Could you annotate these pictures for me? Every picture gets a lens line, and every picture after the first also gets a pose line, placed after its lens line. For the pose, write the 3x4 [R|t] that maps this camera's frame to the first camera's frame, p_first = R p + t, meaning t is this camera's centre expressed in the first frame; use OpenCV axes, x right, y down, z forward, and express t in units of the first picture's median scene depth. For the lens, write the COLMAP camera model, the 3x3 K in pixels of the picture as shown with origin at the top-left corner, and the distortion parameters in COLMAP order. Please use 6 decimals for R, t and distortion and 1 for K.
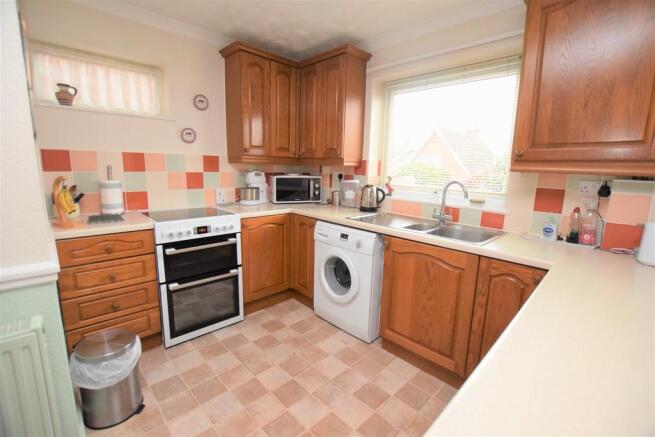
lens RADIAL K [[291.4, 0, 328.2], [0, 291.4, 213.9], [0, 0, 1]] dist [-0.017130, -0.000050]
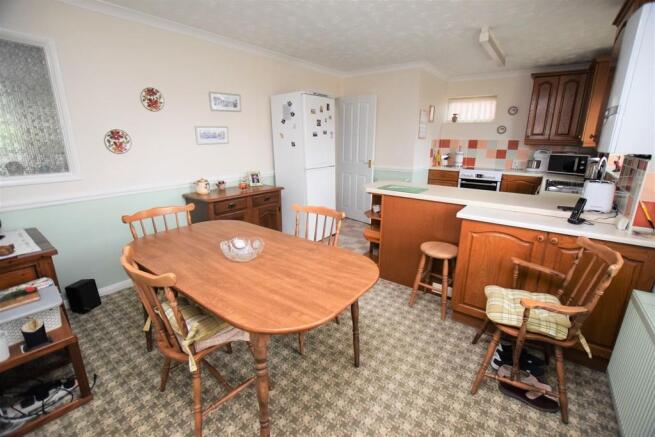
lens RADIAL K [[291.4, 0, 329.2], [0, 291.4, 216.6], [0, 0, 1]] dist [-0.017130, -0.000050]
pose [[0.154191, 0.236472, -0.959326, 1.281367], [-0.158643, 0.964265, 0.212191, 0.053994], [0.975222, 0.119472, 0.186195, -0.384792]]
